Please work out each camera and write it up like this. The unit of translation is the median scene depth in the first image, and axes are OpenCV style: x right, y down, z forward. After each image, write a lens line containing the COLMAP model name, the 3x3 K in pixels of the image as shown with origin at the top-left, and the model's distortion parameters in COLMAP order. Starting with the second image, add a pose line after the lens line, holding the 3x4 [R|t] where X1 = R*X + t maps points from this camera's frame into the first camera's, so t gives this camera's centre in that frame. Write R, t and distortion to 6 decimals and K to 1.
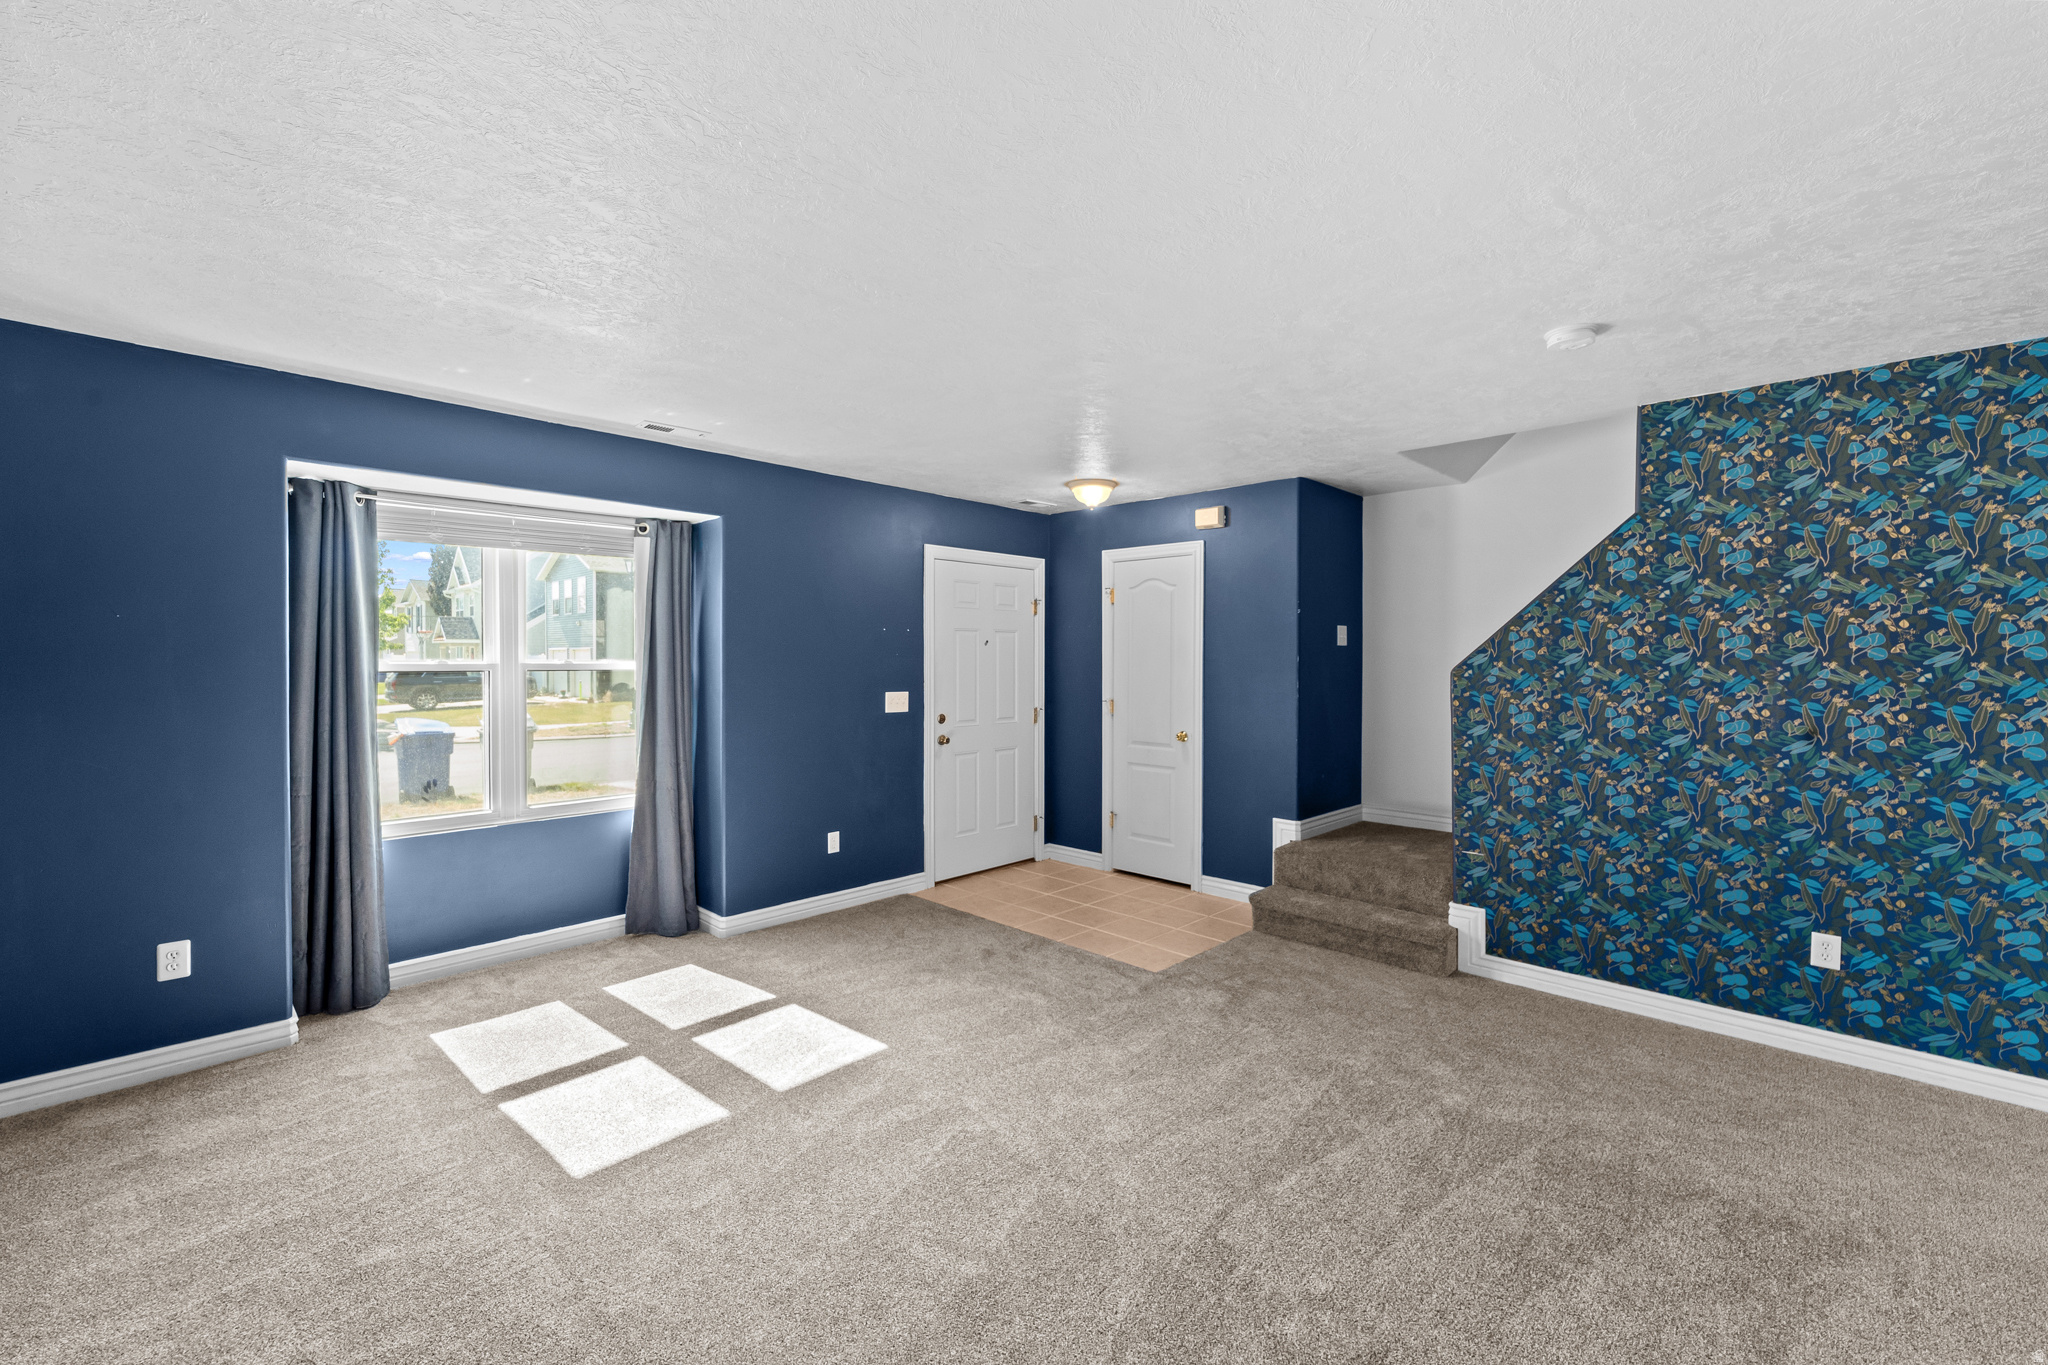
lens RADIAL K [[839.4, 0, 1009.2], [0, 839.4, 676.6], [0, 0, 1]] dist [0.000640, 0.000039]
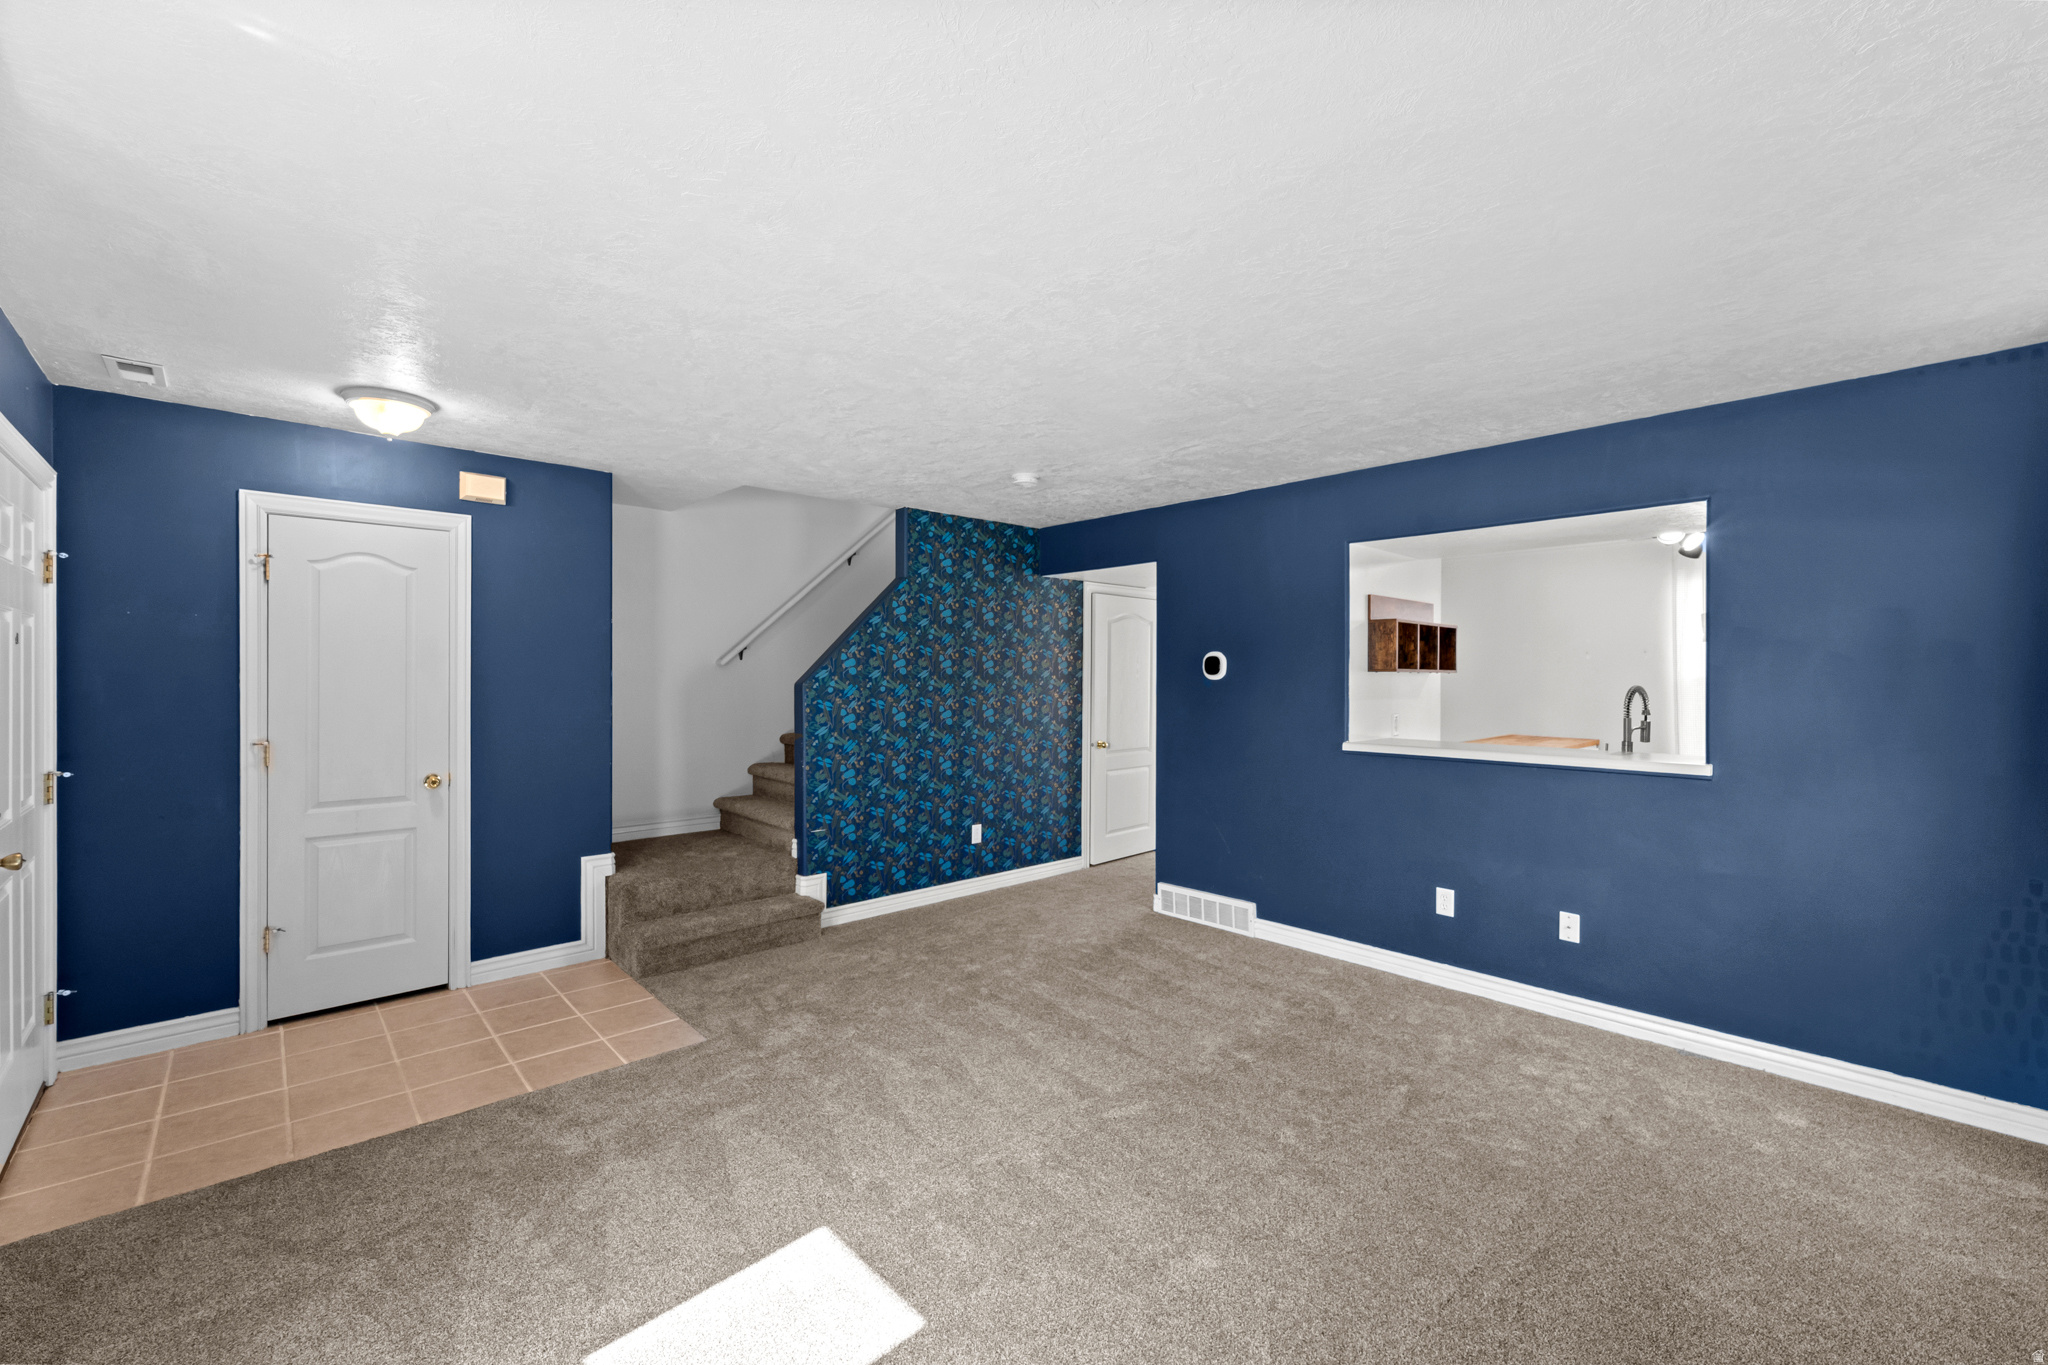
lens RADIAL K [[839.4, 0, 1019.6], [0, 839.4, 679.4], [0, 0, 1]] dist [0.000640, 0.000039]
pose [[0.055749, -0.006543, 0.998423, -0.711735], [0.020116, 0.999783, 0.005429, -0.014340], [-0.998242, 0.019782, 0.055869, 0.675896]]
